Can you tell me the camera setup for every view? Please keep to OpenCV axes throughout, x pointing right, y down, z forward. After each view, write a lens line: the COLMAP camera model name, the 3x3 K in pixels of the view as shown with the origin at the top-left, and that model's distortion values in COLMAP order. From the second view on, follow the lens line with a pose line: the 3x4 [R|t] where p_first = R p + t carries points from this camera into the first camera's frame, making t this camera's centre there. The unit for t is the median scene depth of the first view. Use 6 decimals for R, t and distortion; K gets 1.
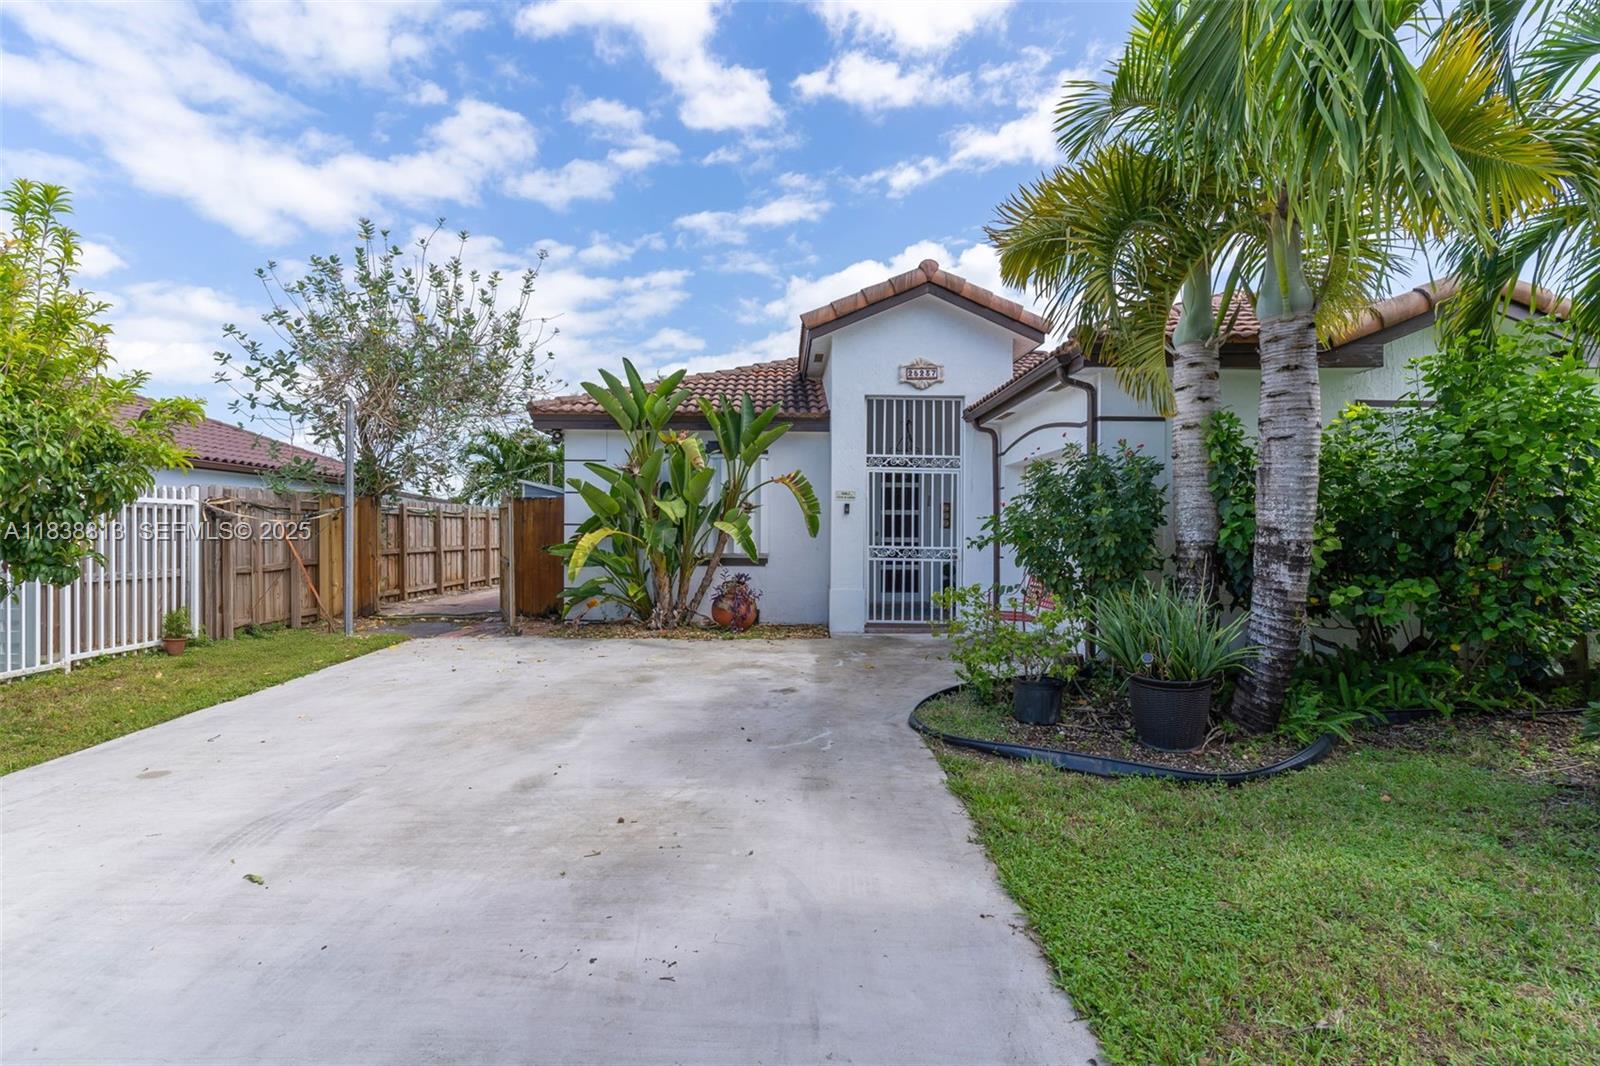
lens RADIAL K [[767.1, 0, 793.7], [0, 767.1, 524.7], [0, 0, 1]] dist [0.000656, -0.000483]
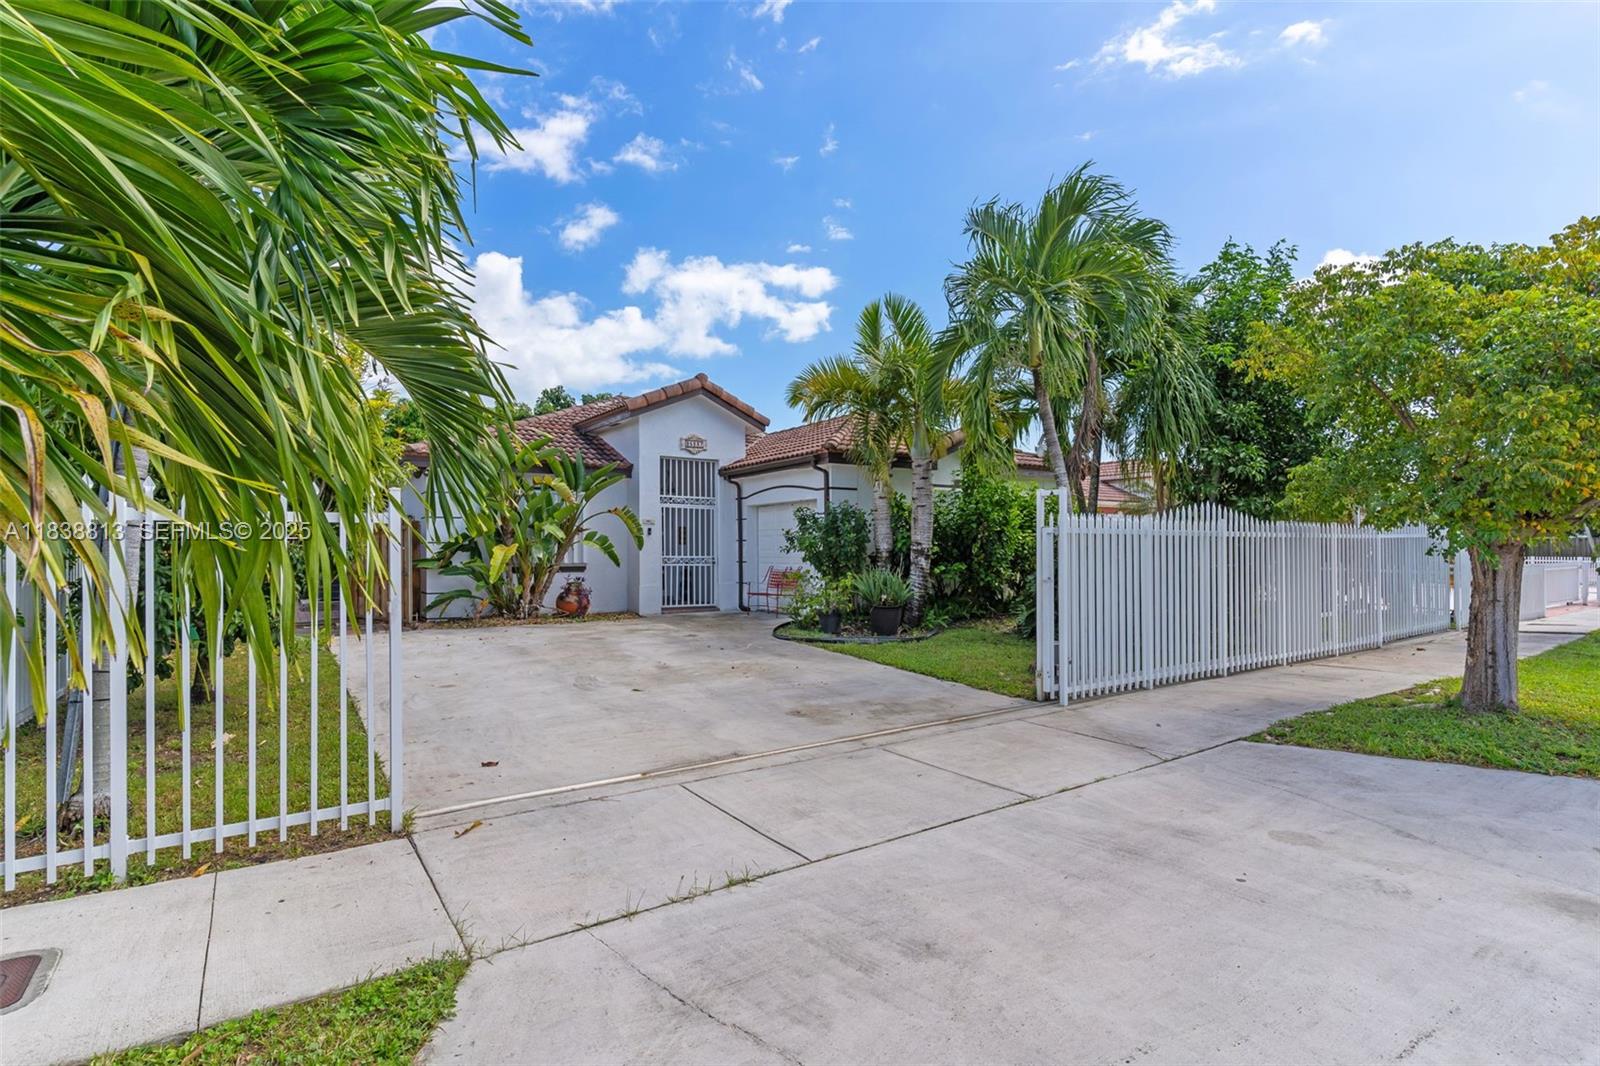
lens RADIAL K [[767.1, 0, 793.7], [0, 767.1, 524.7], [0, 0, 1]] dist [0.000656, -0.000483]
pose [[0.840247, 0.006512, 0.542165, -0.749881], [0.004799, 0.999799, -0.019446, -0.004964], [-0.542183, 0.018942, 0.840047, -0.604918]]
